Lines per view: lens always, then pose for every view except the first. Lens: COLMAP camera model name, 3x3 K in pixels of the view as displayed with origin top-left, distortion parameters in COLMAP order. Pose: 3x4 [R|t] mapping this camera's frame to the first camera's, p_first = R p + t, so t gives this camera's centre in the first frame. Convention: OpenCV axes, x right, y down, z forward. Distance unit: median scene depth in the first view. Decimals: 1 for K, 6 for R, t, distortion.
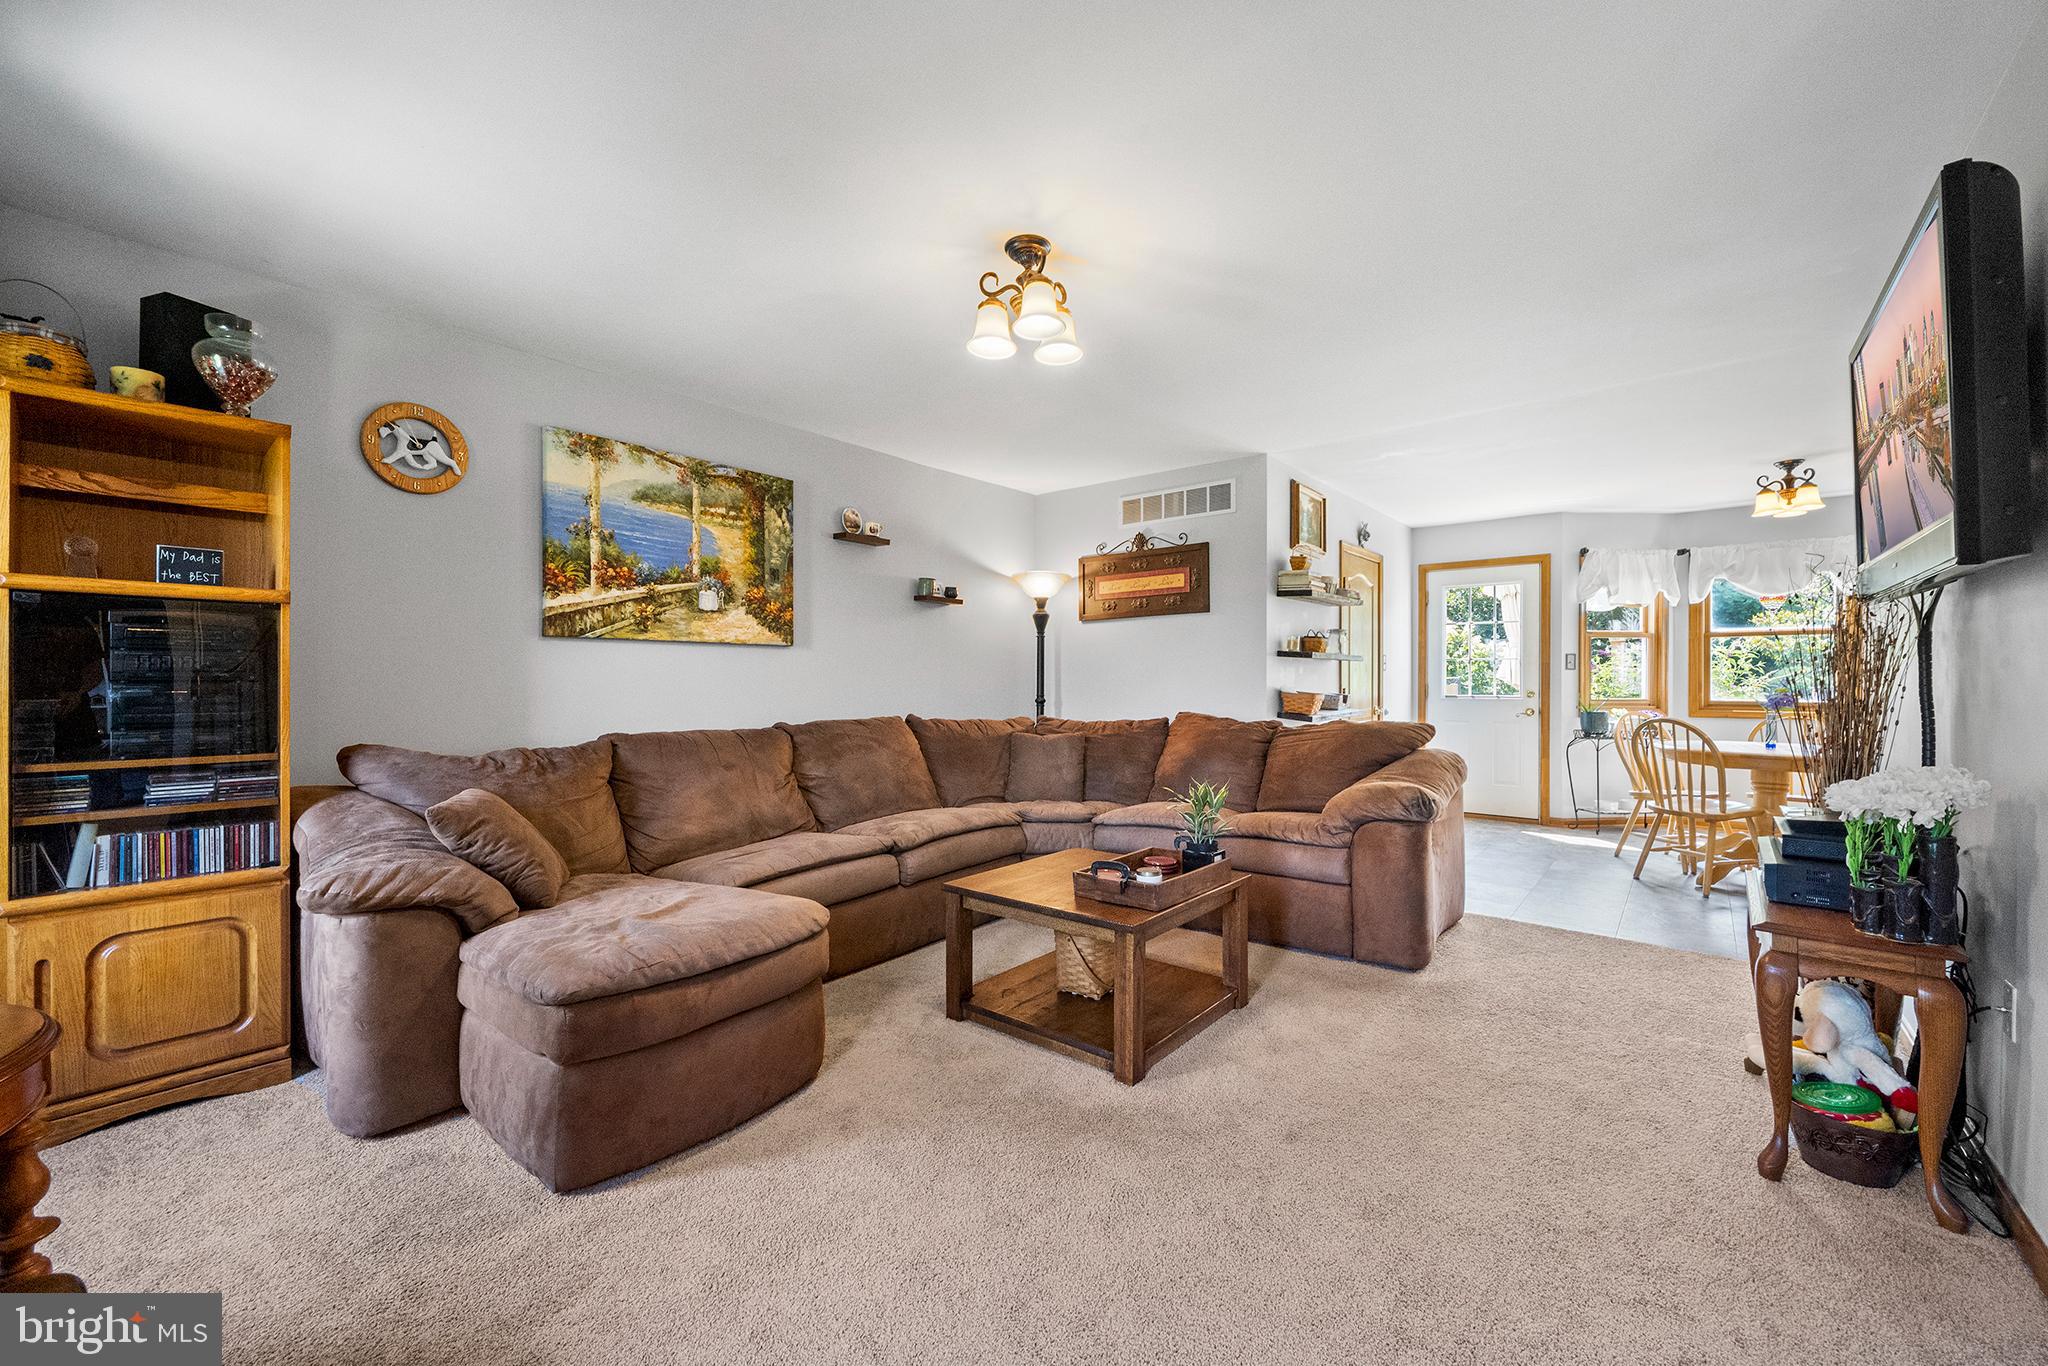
lens RADIAL K [[805.3, 0, 1029.5], [0, 805.3, 684.5], [0, 0, 1]] dist [0.001316, 0.000131]
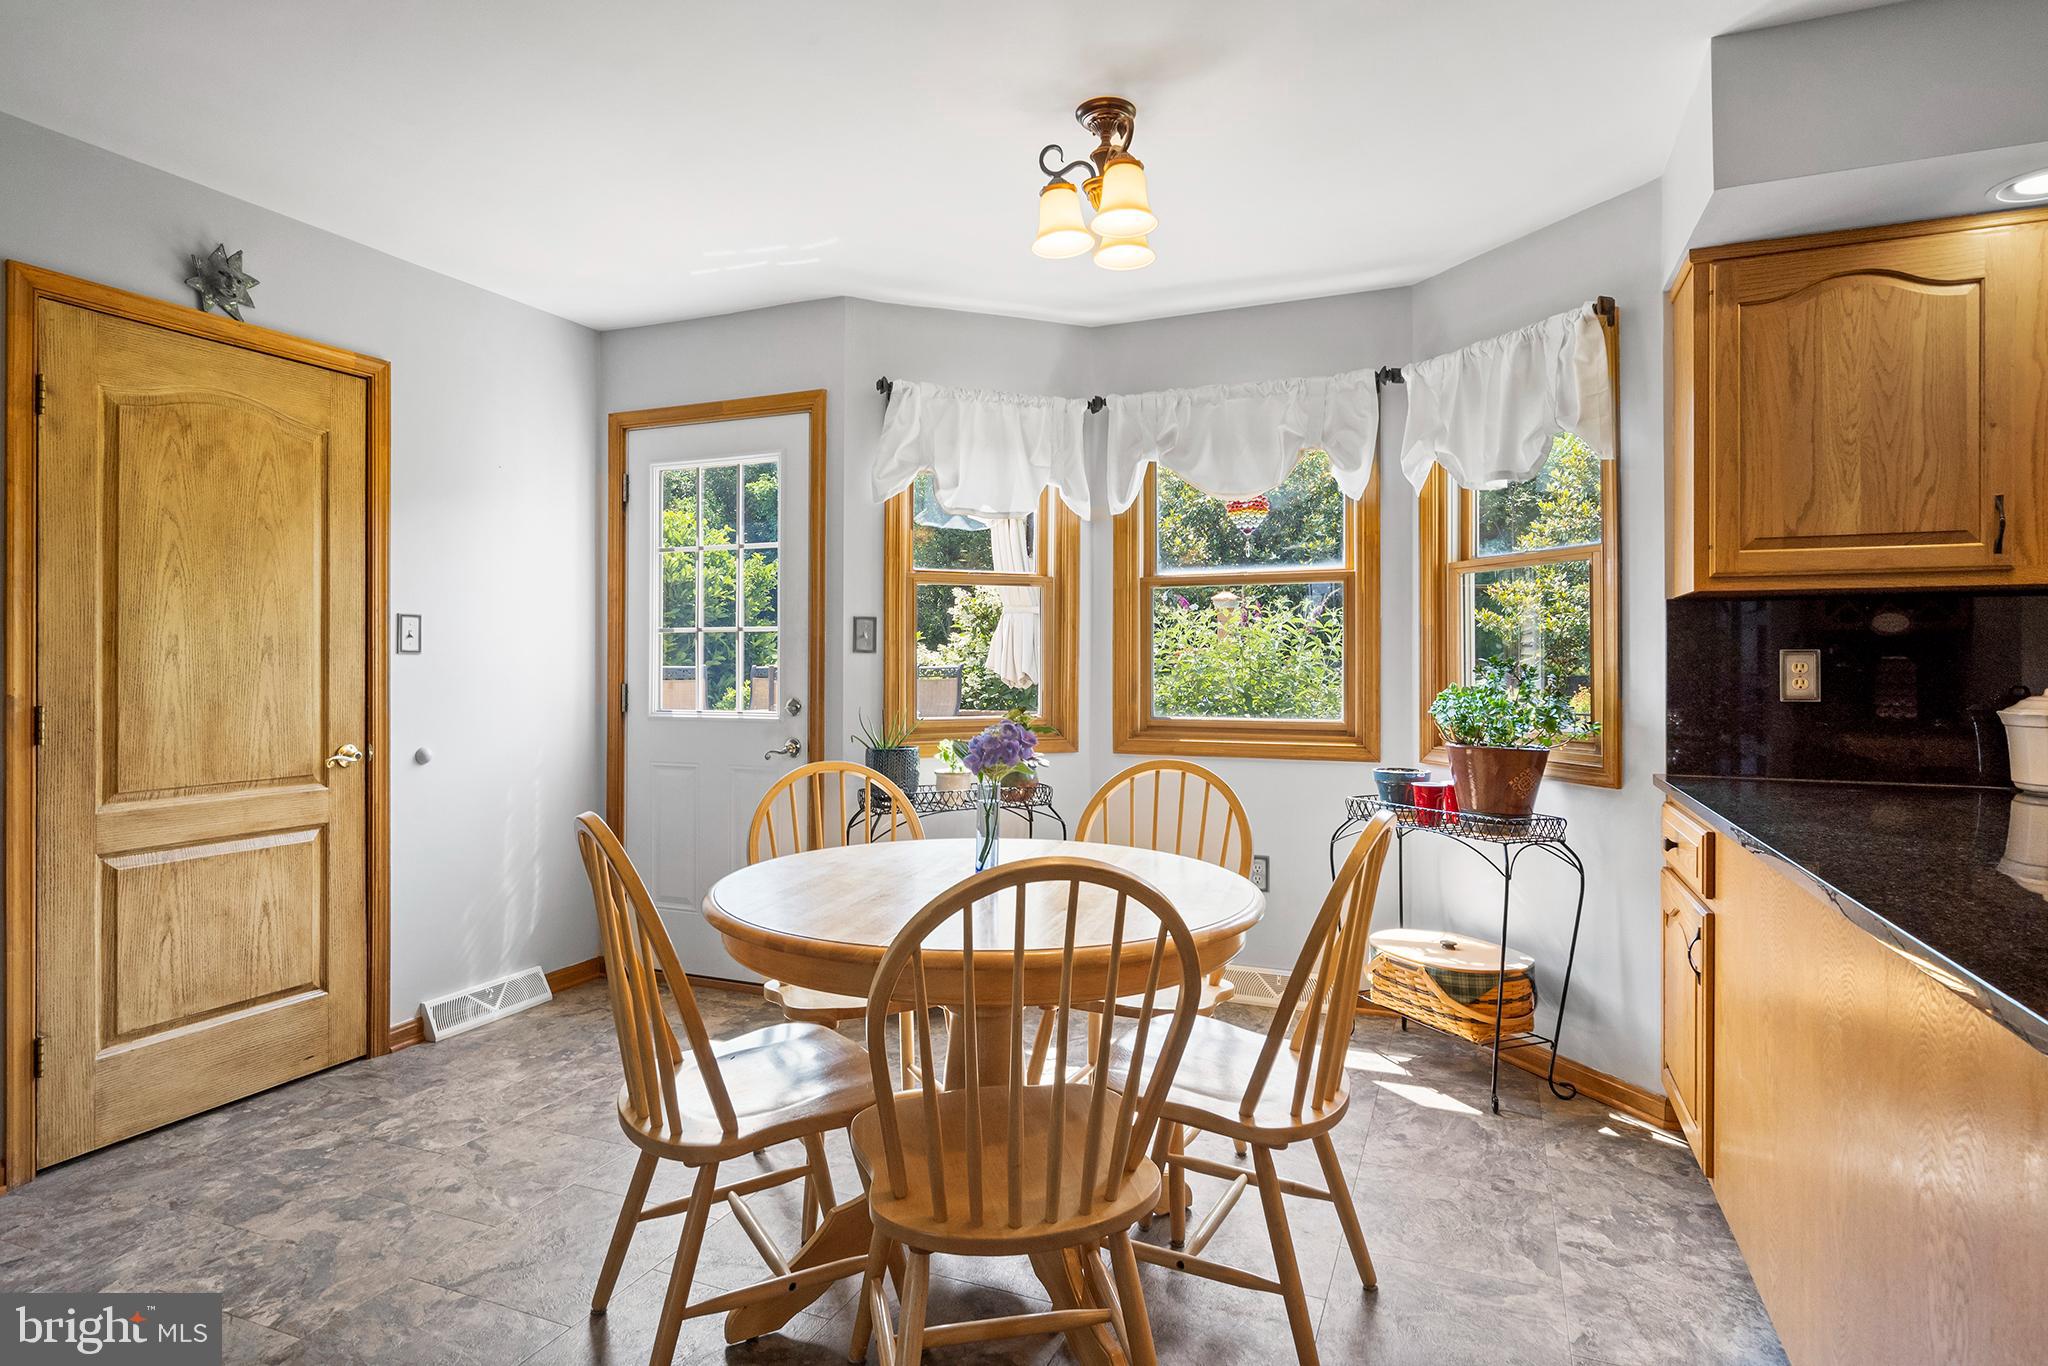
lens RADIAL K [[1108.1, 0, 1017.4], [0, 1108.1, 674.5], [0, 0, 1]] dist [0.000468, 0.000591]
pose [[0.957944, 0.000154, 0.286957, 0.679671], [-0.000830, 0.999997, 0.002233, -0.009706], [-0.286956, -0.002378, 0.957941, 0.460045]]
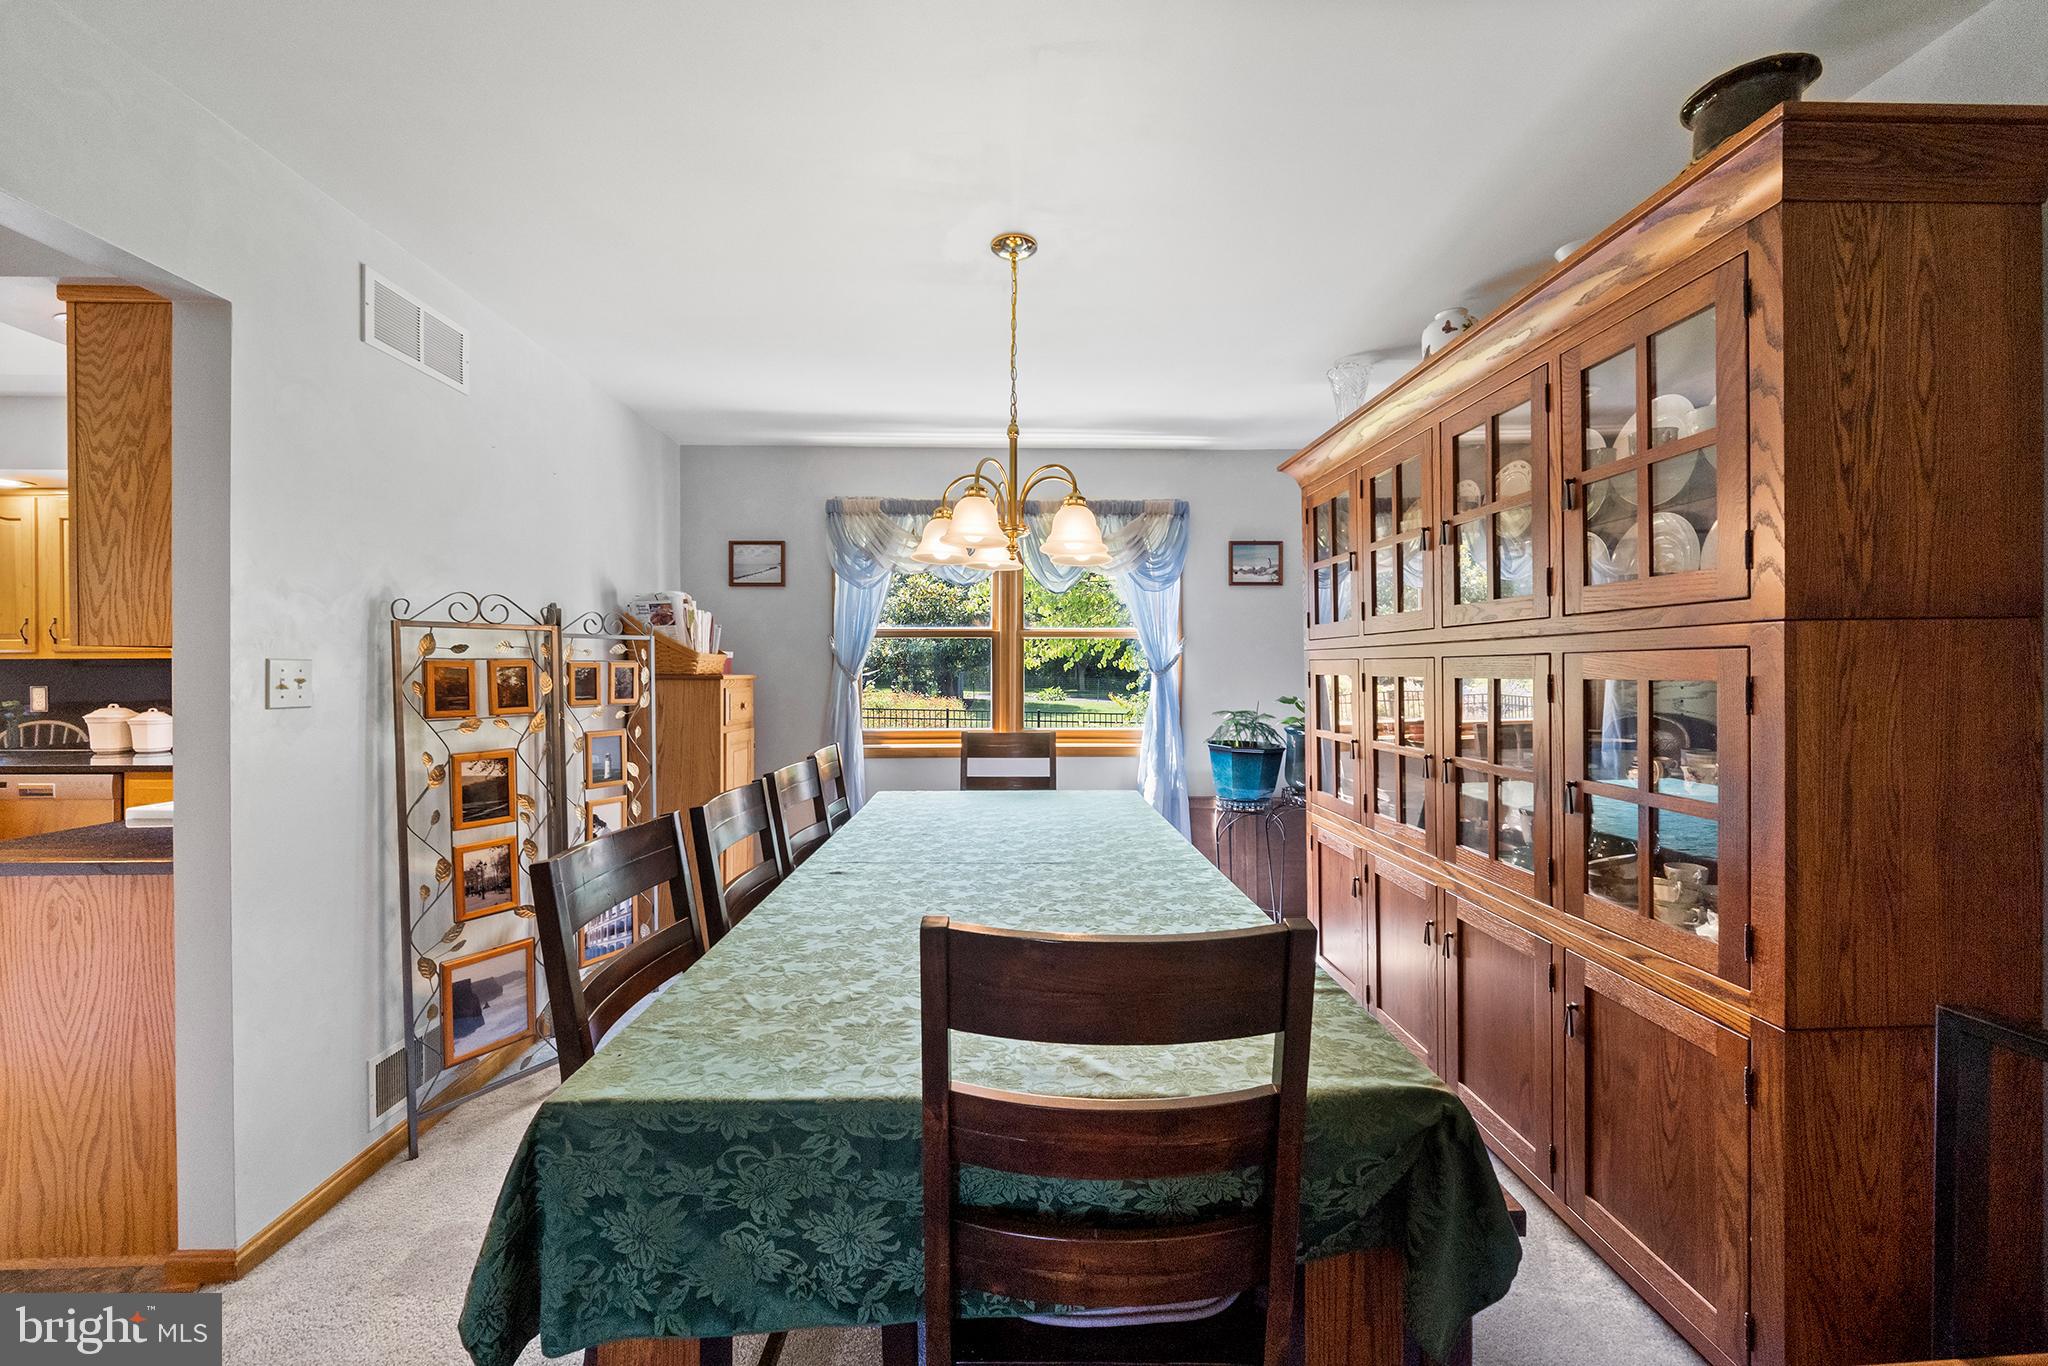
lens RADIAL K [[792.0, 0, 1026.0], [0, 792.0, 676.9], [0, 0, 1]] dist [-0.001126, -0.000108]
pose [[0.748557, -0.002127, 0.663067, 1.367820], [-0.000786, 0.999991, 0.004095, -0.032742], [-0.663070, -0.003587, 0.748549, -0.316753]]
